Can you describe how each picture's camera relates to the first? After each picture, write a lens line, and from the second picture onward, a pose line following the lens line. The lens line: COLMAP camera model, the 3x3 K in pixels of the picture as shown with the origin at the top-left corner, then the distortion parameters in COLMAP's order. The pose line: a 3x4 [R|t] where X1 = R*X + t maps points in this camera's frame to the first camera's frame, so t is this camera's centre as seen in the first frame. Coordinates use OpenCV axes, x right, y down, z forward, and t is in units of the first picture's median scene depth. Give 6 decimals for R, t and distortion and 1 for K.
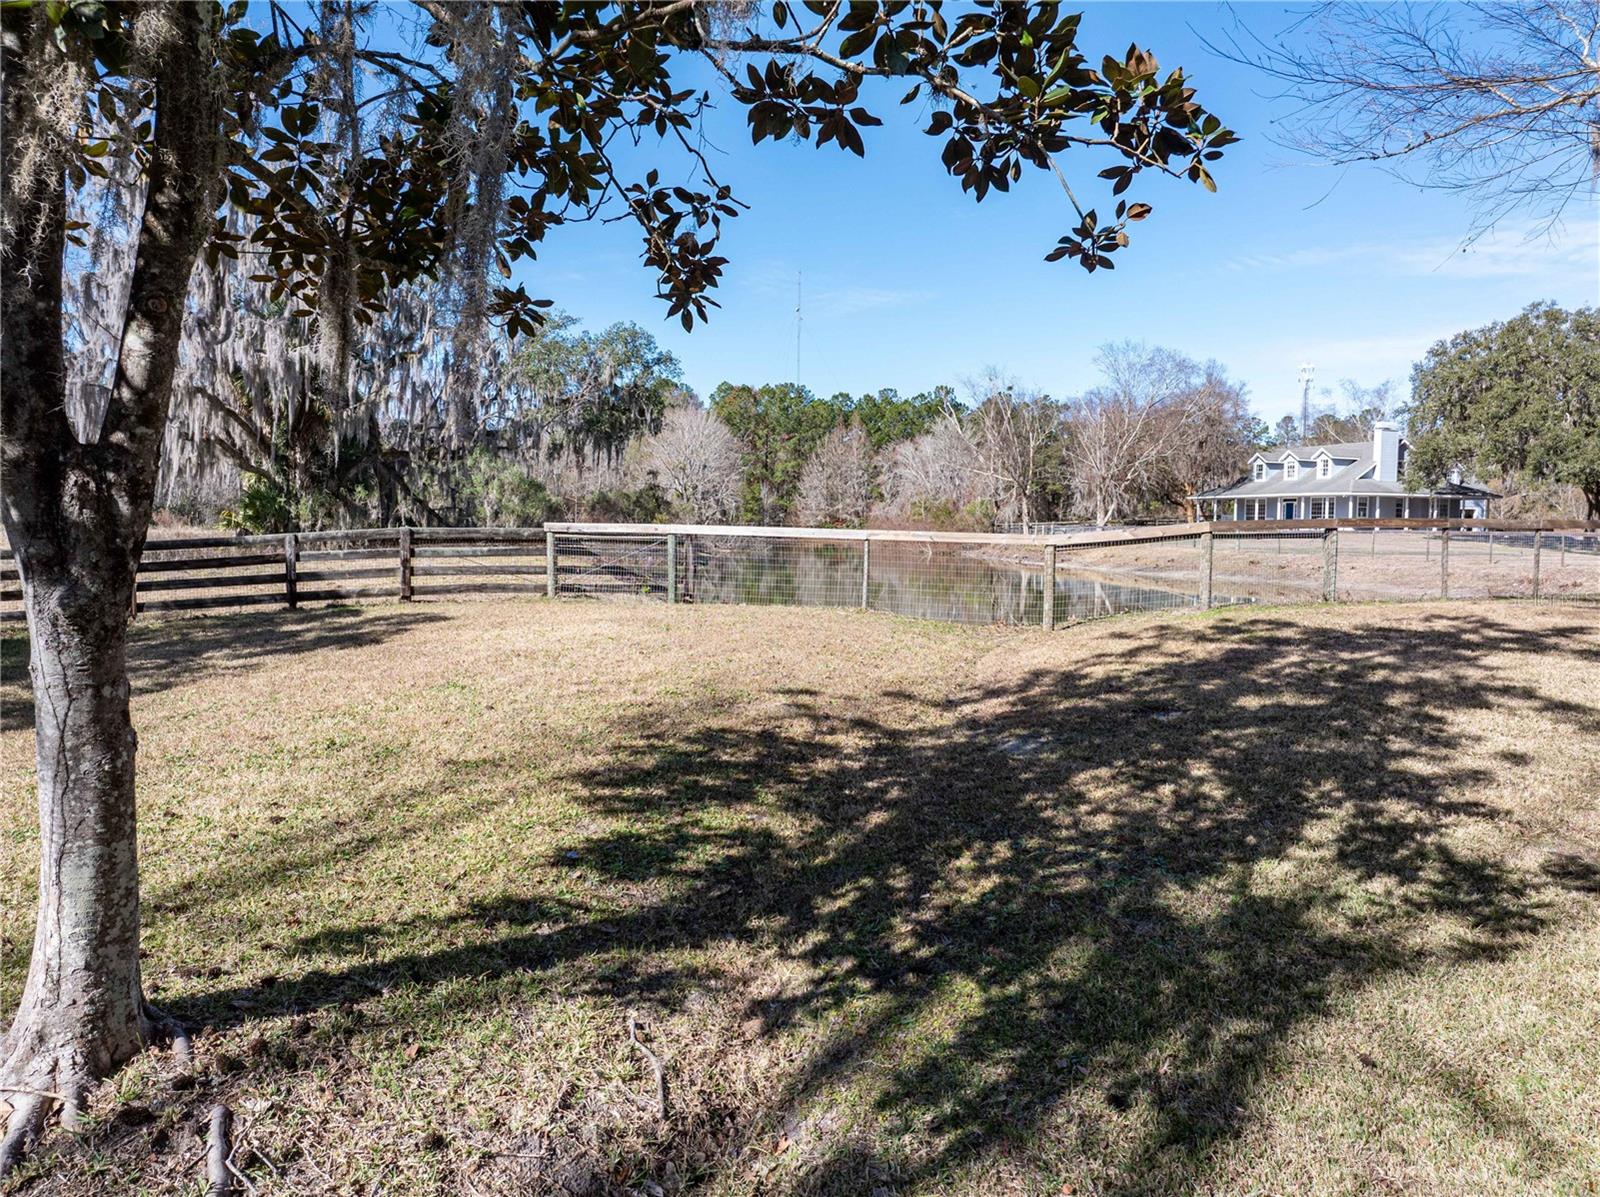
lens RADIAL K [[1128.3, 0, 797.4], [0, 1128.3, 591.5], [0, 0, 1]] dist [-0.042706, 0.010721]
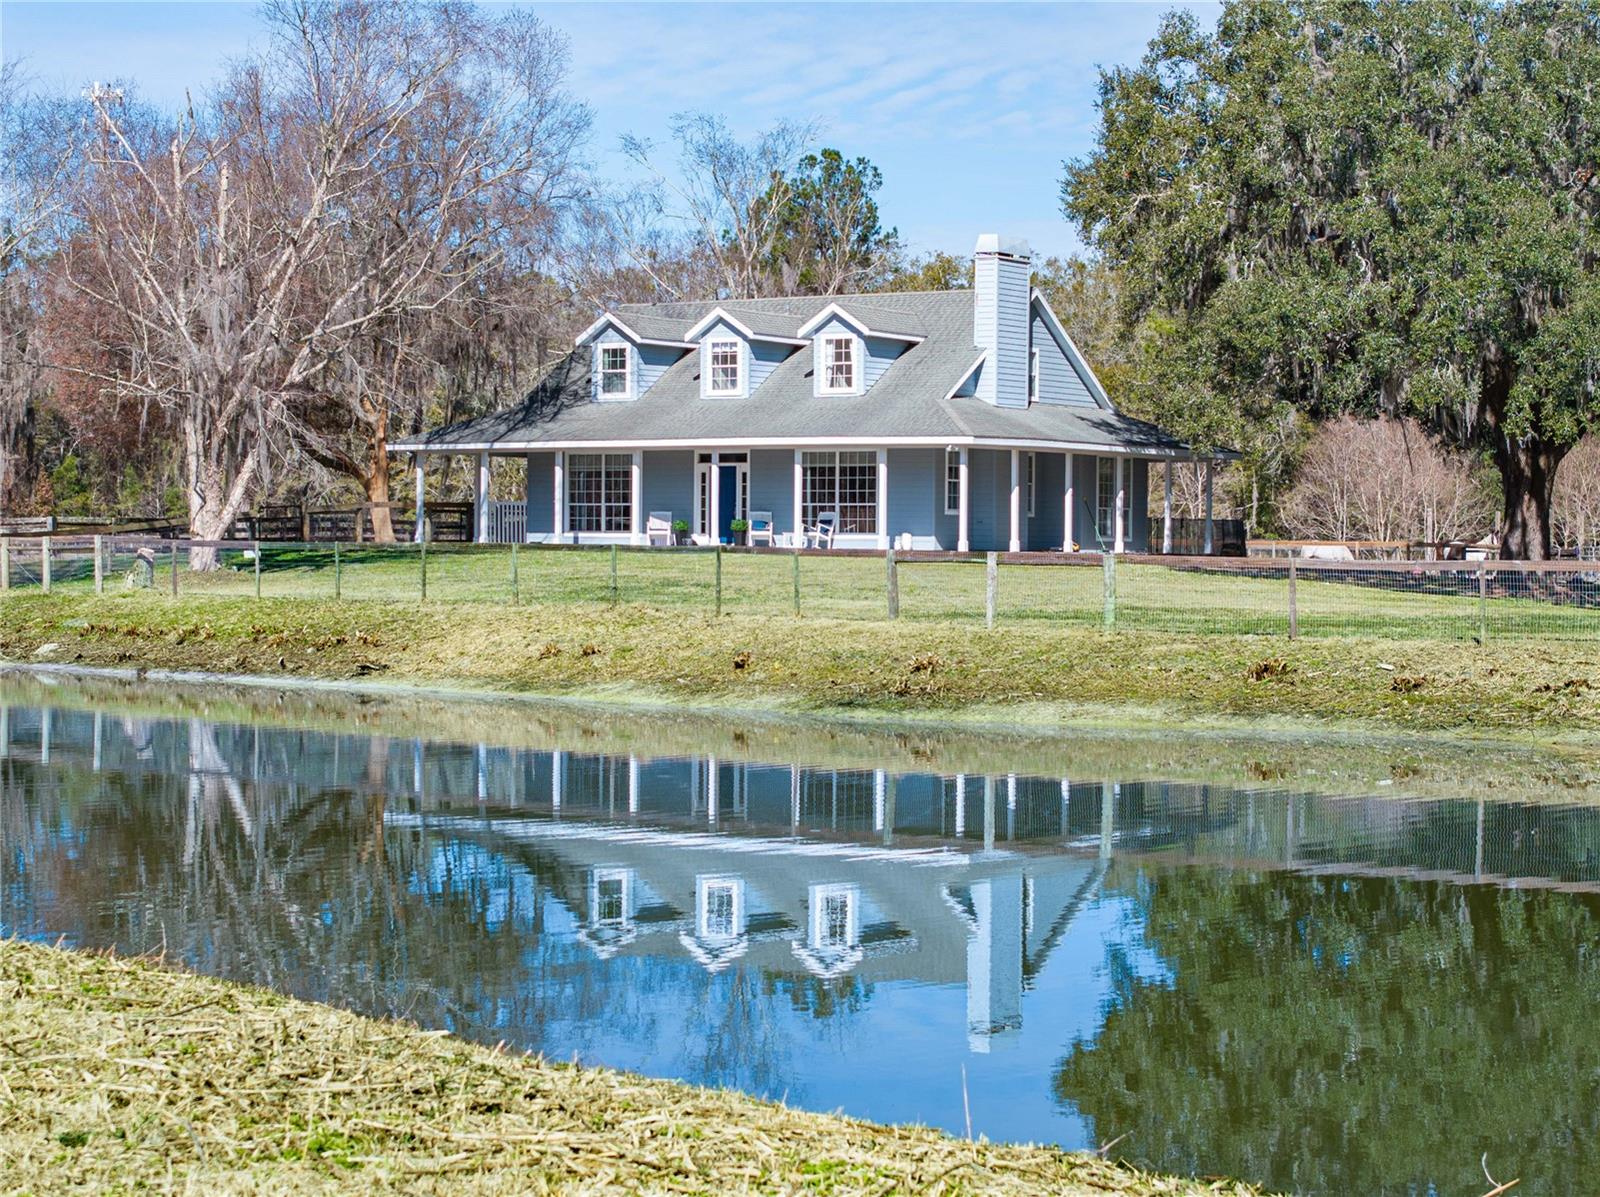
lens RADIAL K [[3203.4, 0, 791.3], [0, 3203.4, 595.2], [0, 0, 1]] dist [-0.055307, 0.000000]
pose [[0.784203, -0.012614, 0.620376, -0.969792], [0.035241, 0.999085, -0.024234, -0.126235], [-0.619503, 0.040867, 0.783930, 1.789493]]
